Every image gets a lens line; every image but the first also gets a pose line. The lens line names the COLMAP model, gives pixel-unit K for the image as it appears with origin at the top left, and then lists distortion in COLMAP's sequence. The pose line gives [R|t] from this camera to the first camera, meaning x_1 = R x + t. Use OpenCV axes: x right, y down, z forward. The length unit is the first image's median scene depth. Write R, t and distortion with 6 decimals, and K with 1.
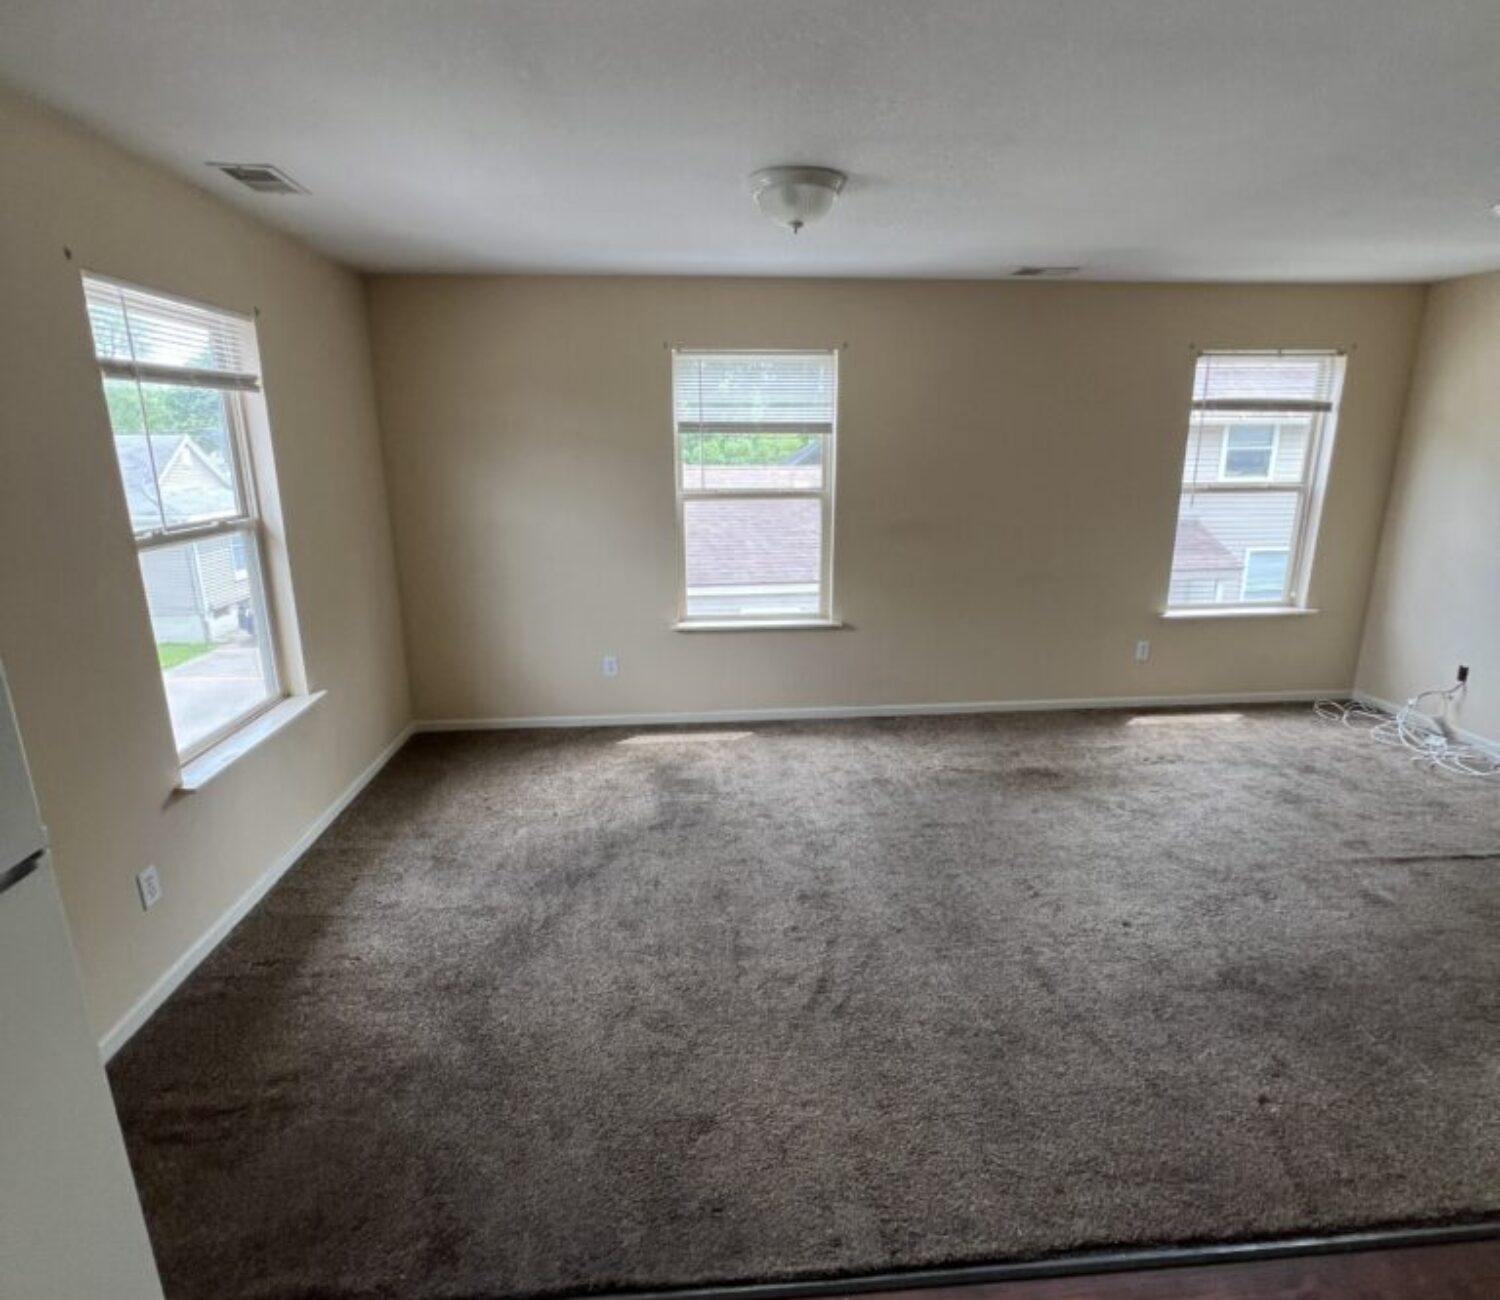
lens RADIAL K [[803.1, 0, 750.5], [0, 803.1, 643.8], [0, 0, 1]] dist [-0.004856, 0.001595]
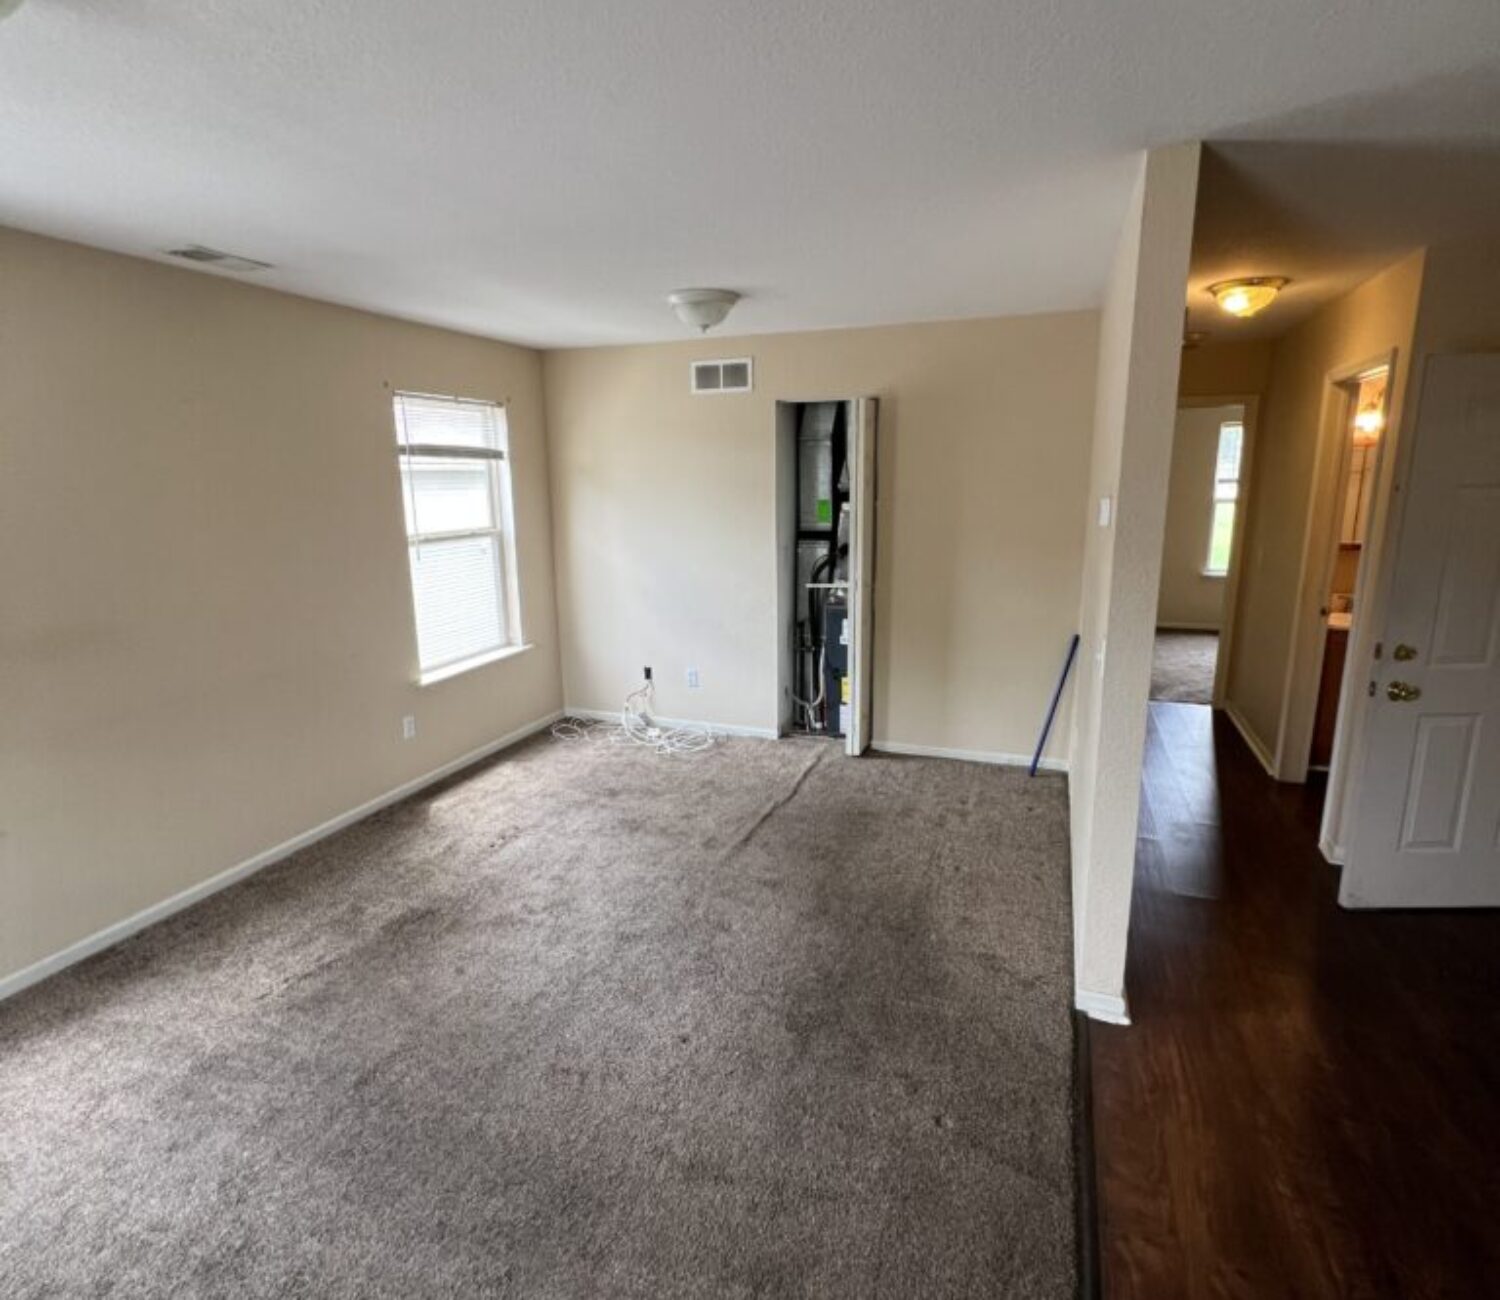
lens RADIAL K [[803.1, 0, 750.5], [0, 803.1, 643.8], [0, 0, 1]] dist [-0.004856, 0.001595]
pose [[0.421227, -0.186789, 0.887512, -0.137825], [0.231275, 0.968334, 0.094033, -0.093808], [-0.876972, 0.165650, 0.451088, 0.332307]]
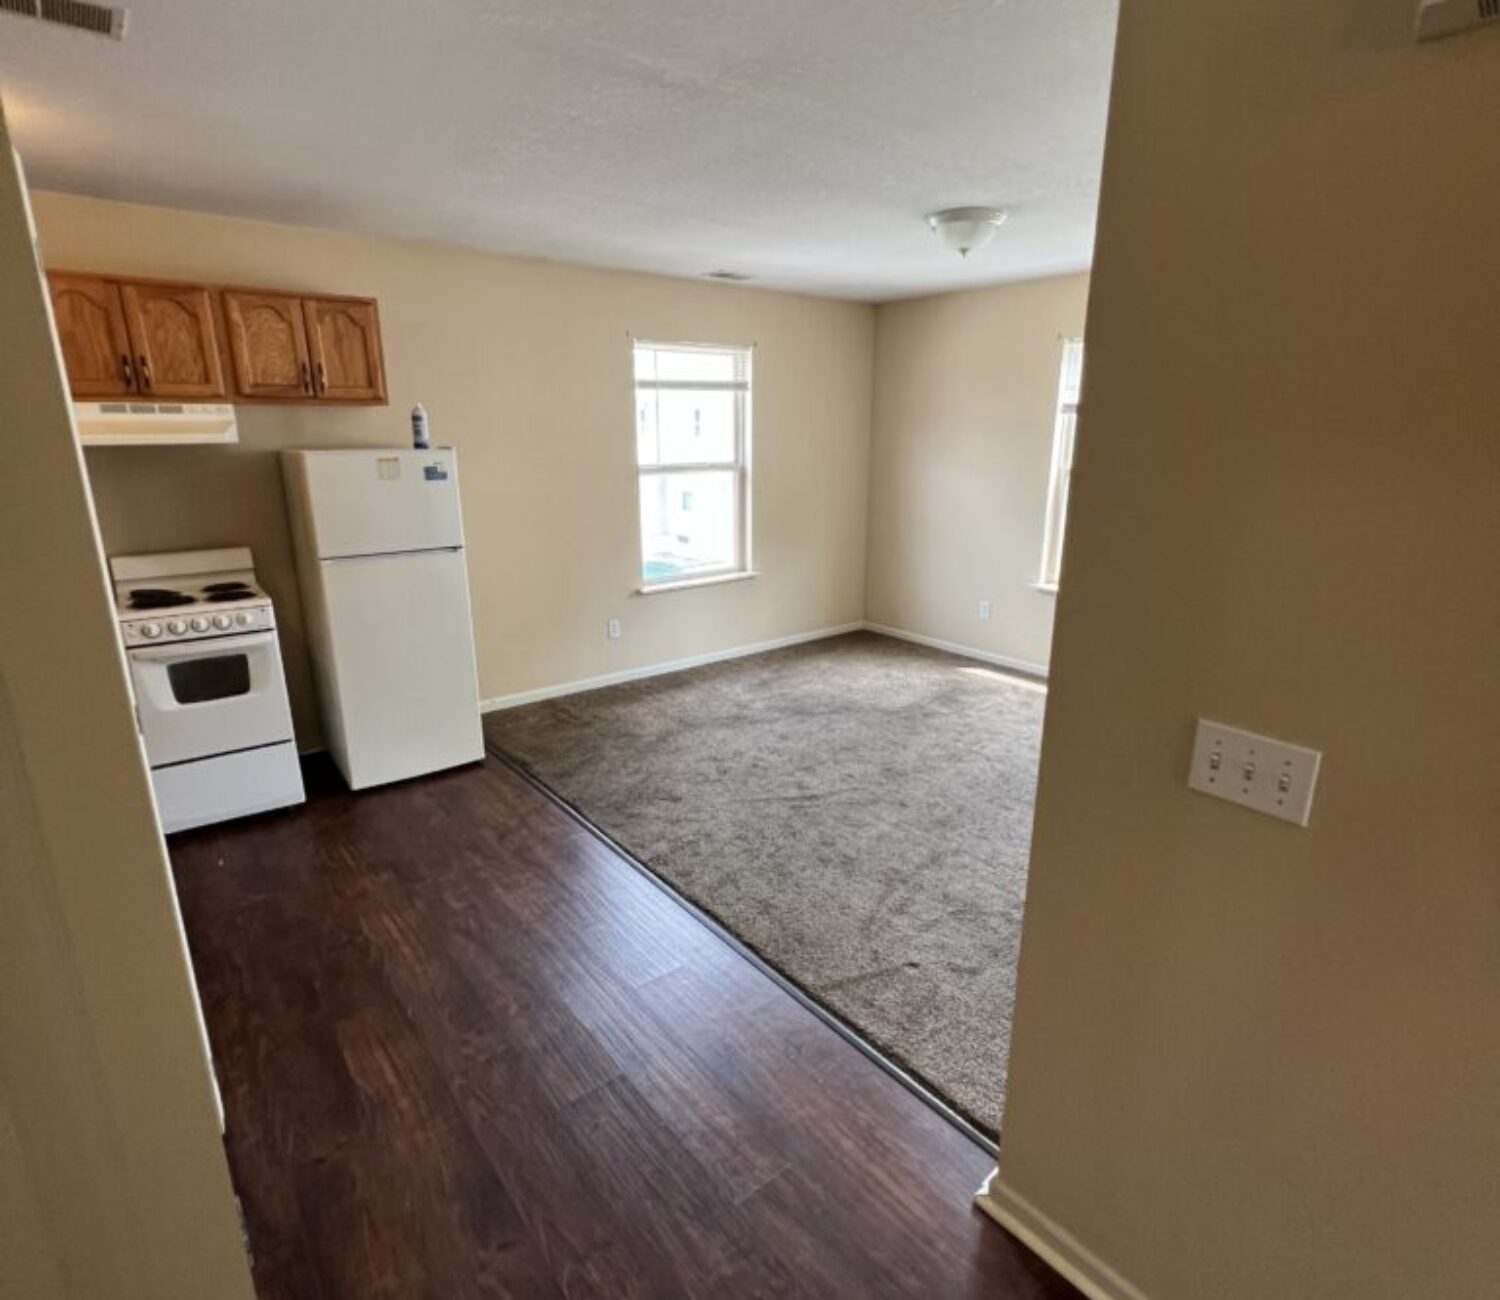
lens RADIAL K [[803.1, 0, 750.5], [0, 803.1, 643.8], [0, 0, 1]] dist [-0.004856, 0.001595]
pose [[0.563094, 0.224233, -0.795389, 0.702128], [-0.206711, 0.970105, 0.127148, -0.003047], [0.800122, 0.092819, 0.592612, 0.017285]]
